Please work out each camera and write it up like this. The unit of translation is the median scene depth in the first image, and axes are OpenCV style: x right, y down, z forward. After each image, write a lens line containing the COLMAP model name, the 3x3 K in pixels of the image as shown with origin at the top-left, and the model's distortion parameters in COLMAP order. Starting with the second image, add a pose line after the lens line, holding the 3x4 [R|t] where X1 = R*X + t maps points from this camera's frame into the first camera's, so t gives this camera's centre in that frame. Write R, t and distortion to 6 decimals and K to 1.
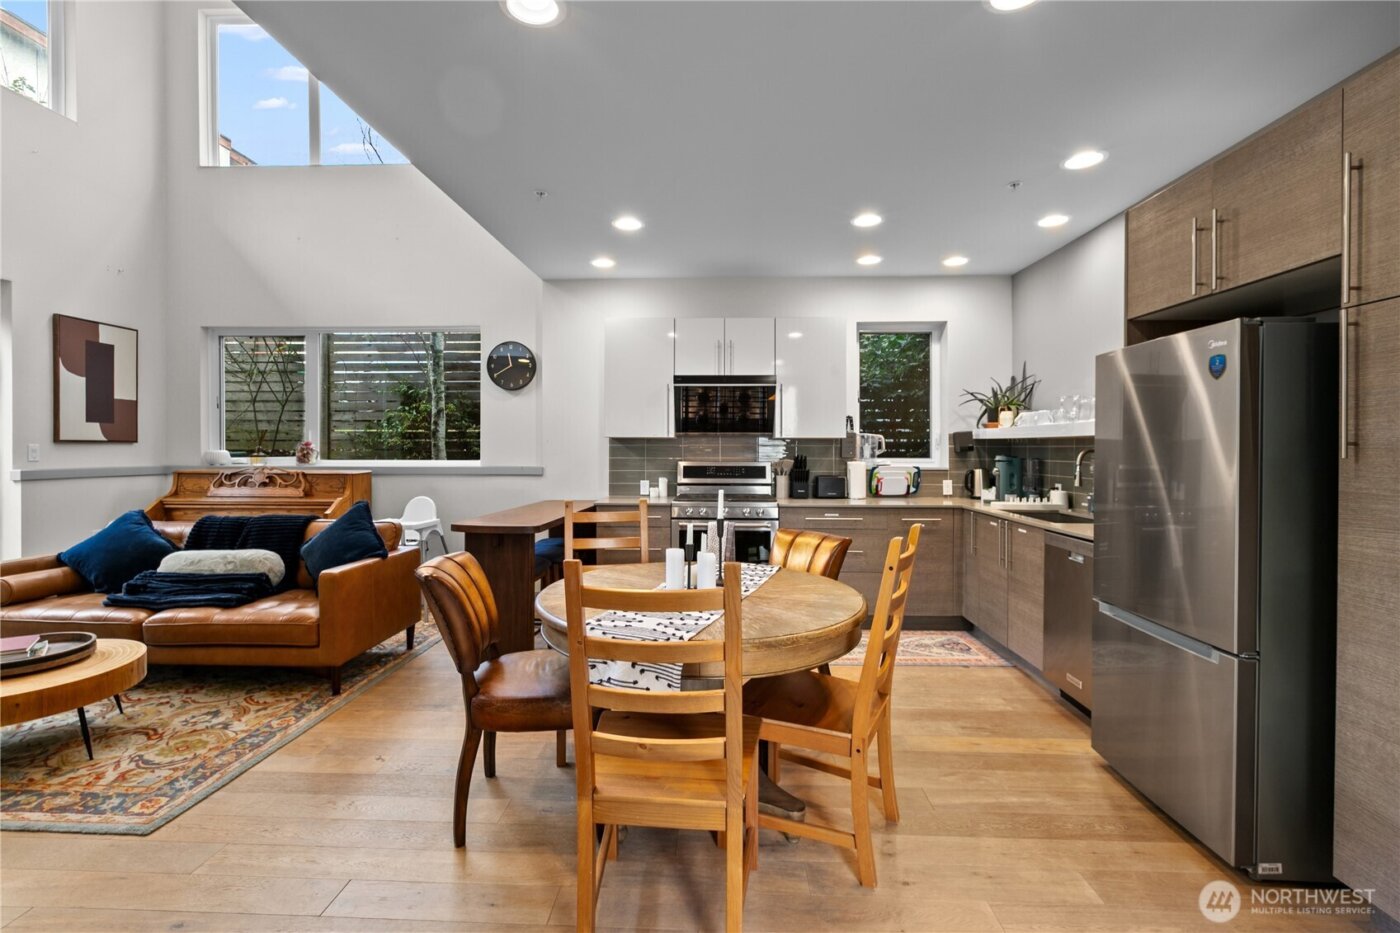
lens RADIAL K [[629.4, 0, 696.5], [0, 629.4, 451.9], [0, 0, 1]] dist [0.003548, -0.000961]
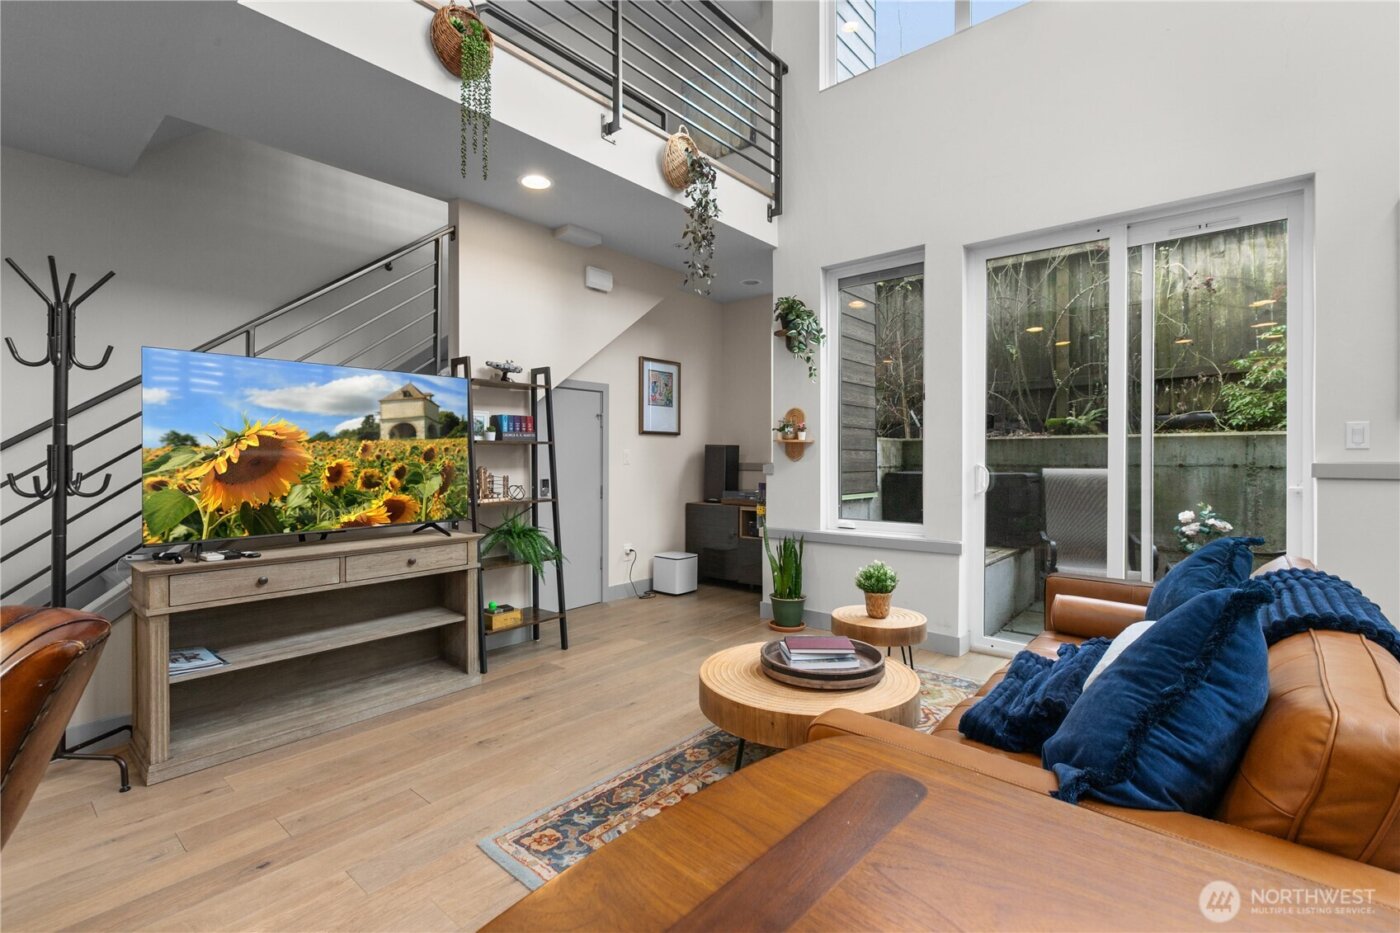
lens RADIAL K [[628.3, 0, 698.5], [0, 628.3, 459.7], [0, 0, 1]] dist [0.000435, -0.000710]
pose [[-0.617651, 0.002931, -0.786447, -0.232072], [-0.005725, 0.999950, 0.008223, 0.030811], [0.786432, 0.009582, -0.617603, 1.154663]]
